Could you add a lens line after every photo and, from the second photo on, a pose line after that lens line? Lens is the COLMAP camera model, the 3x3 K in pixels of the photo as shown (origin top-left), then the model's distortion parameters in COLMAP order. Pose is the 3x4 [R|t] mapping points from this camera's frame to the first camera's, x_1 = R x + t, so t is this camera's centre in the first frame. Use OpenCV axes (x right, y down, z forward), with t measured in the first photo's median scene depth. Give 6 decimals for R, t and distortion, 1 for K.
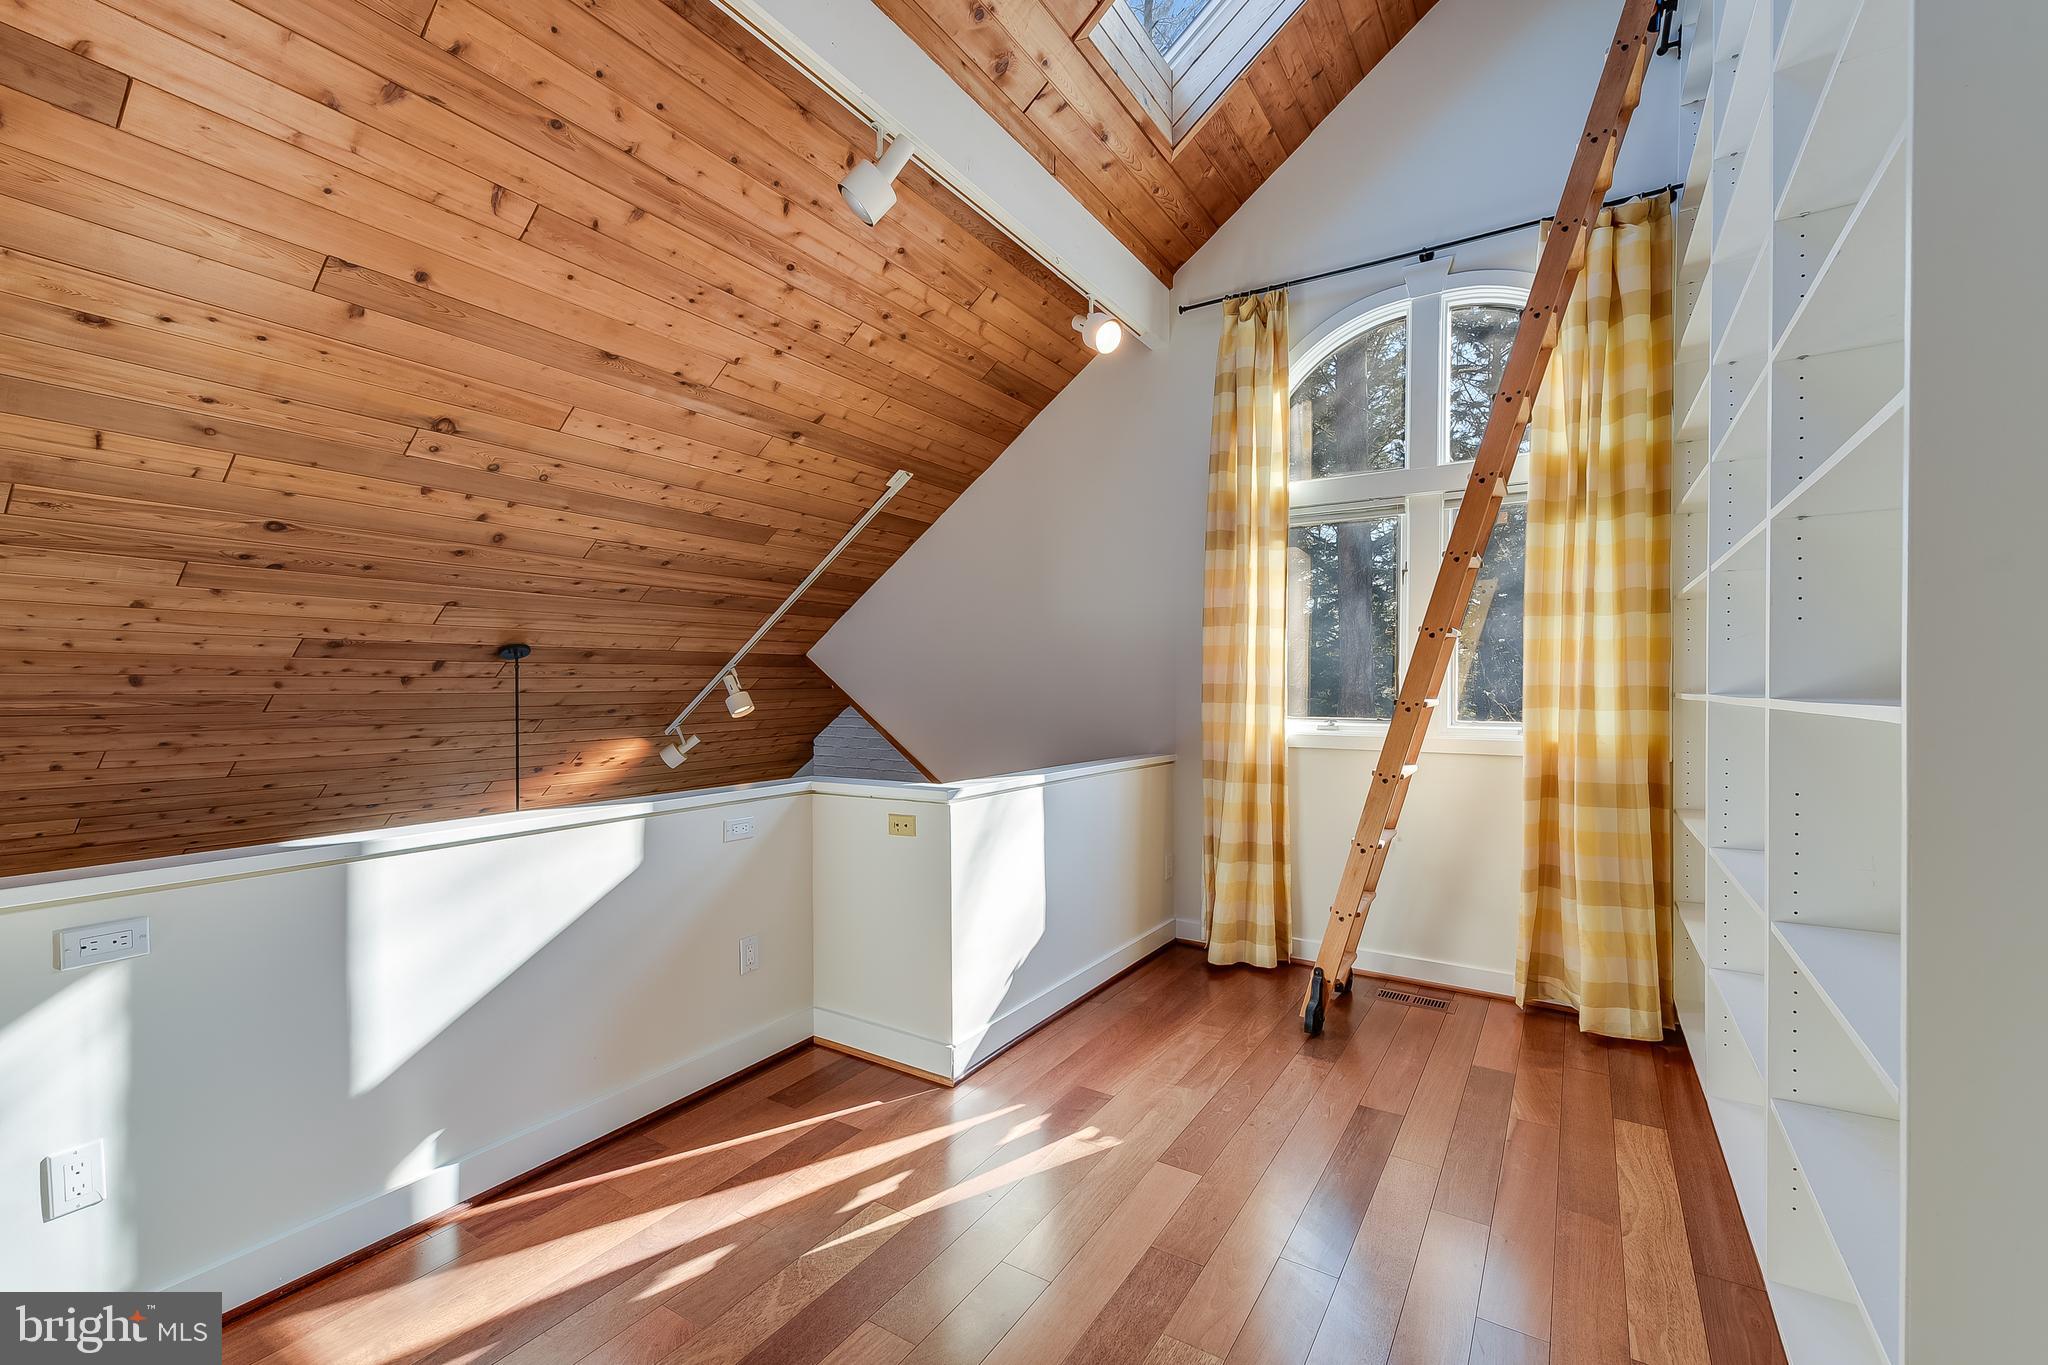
lens RADIAL K [[868.4, 0, 1024.0], [0, 868.4, 682.5], [0, 0, 1]] dist [0.000299, -0.000142]
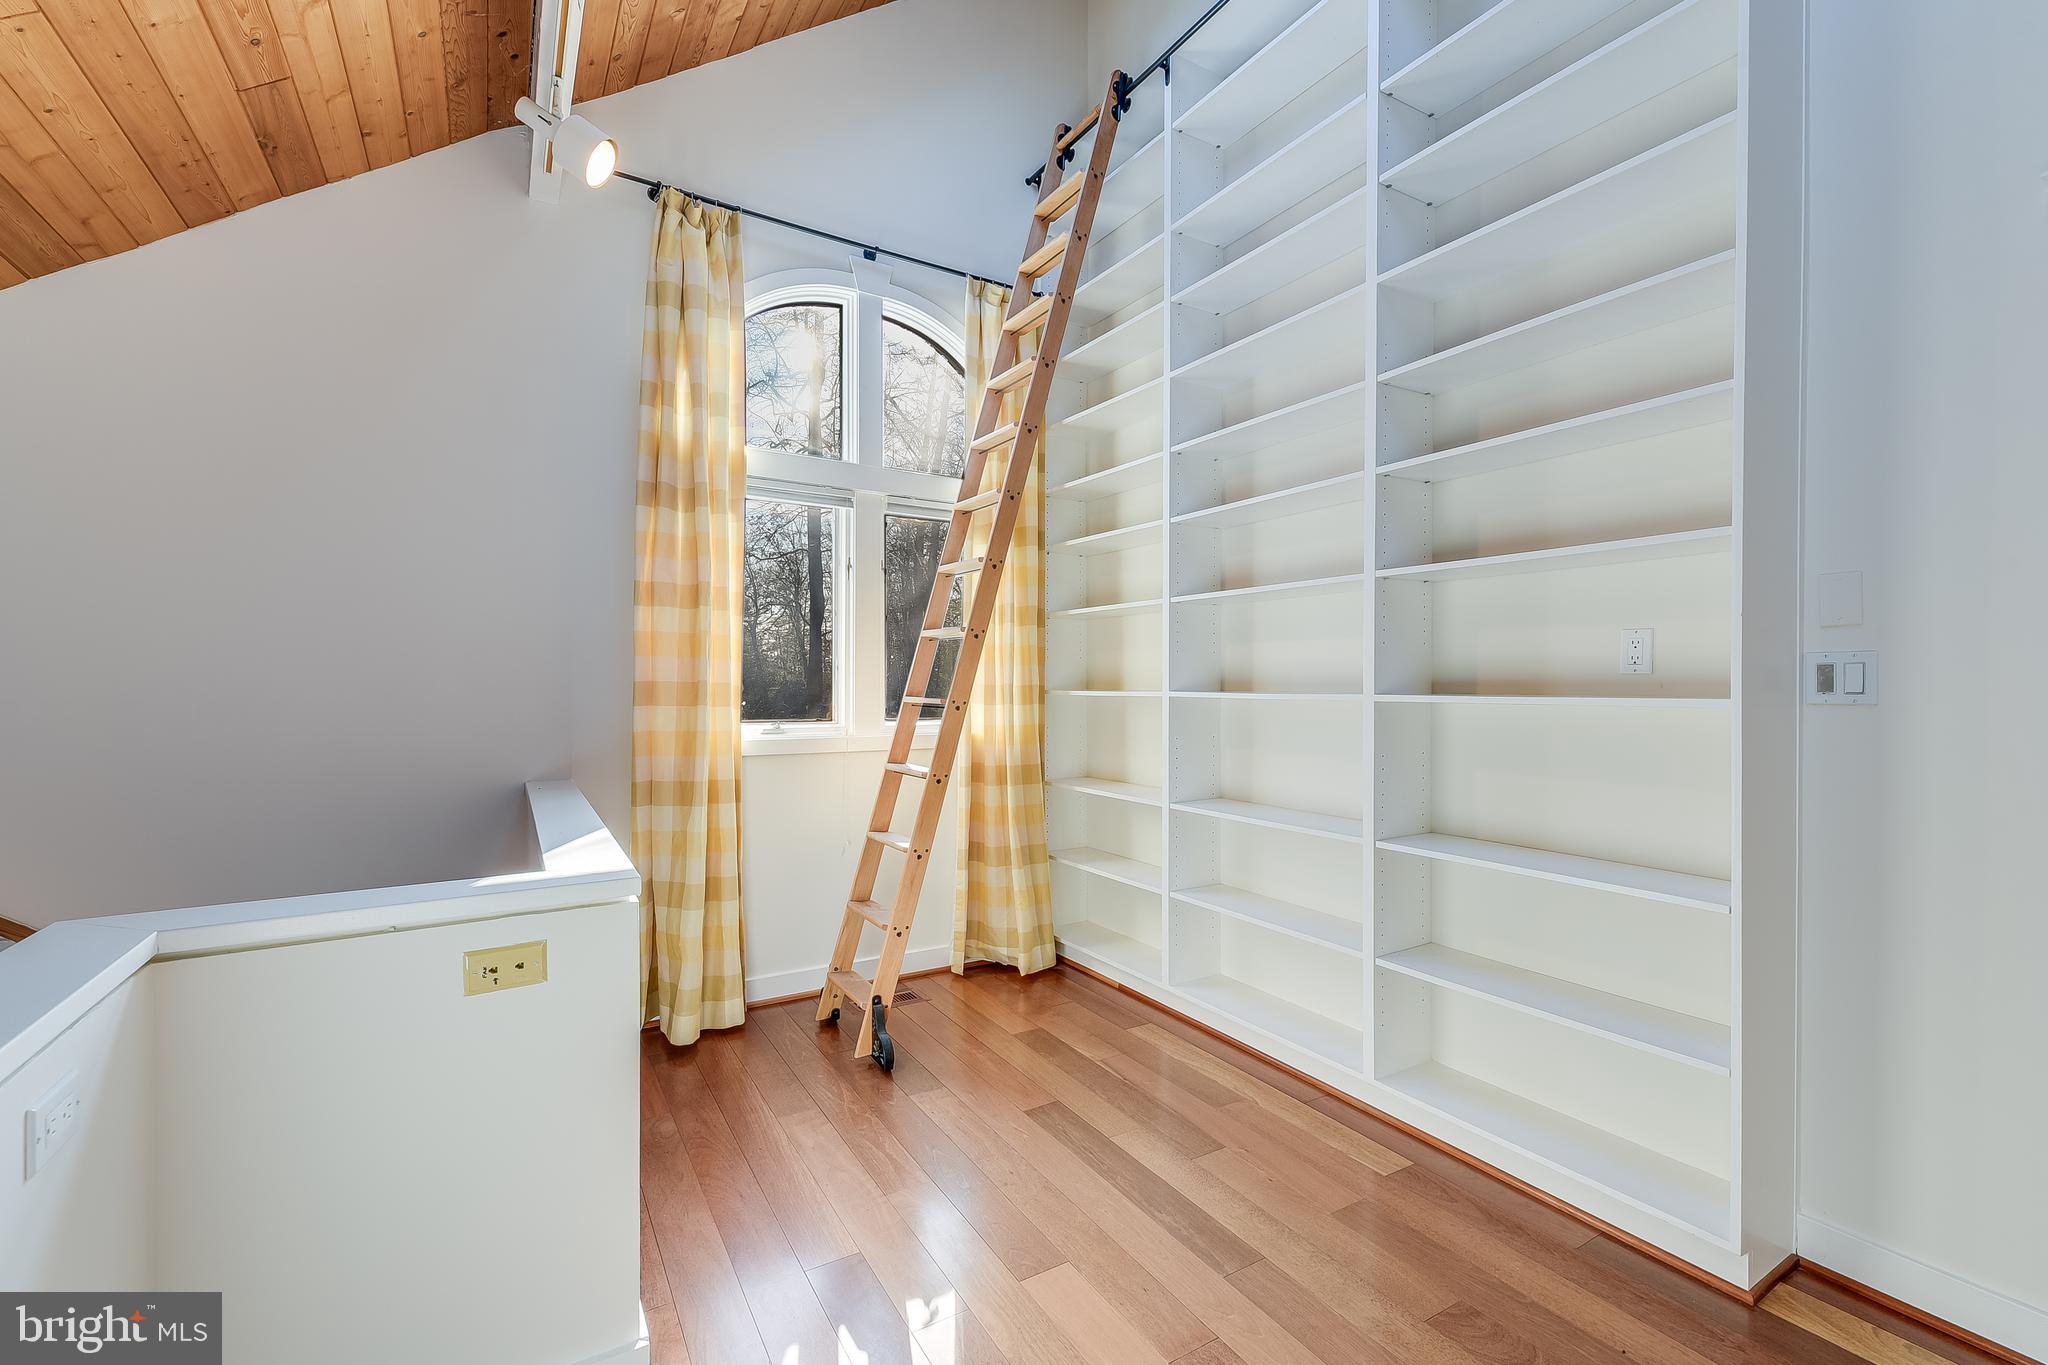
lens RADIAL K [[858.6, 0, 1024.0], [0, 858.6, 682.5], [0, 0, 1]] dist [0.002572, 0.000183]
pose [[0.439539, 0.003598, 0.898216, -0.365049], [-0.005375, 0.999985, -0.001375, 0.001877], [-0.898208, -0.004224, 0.439551, 0.427861]]
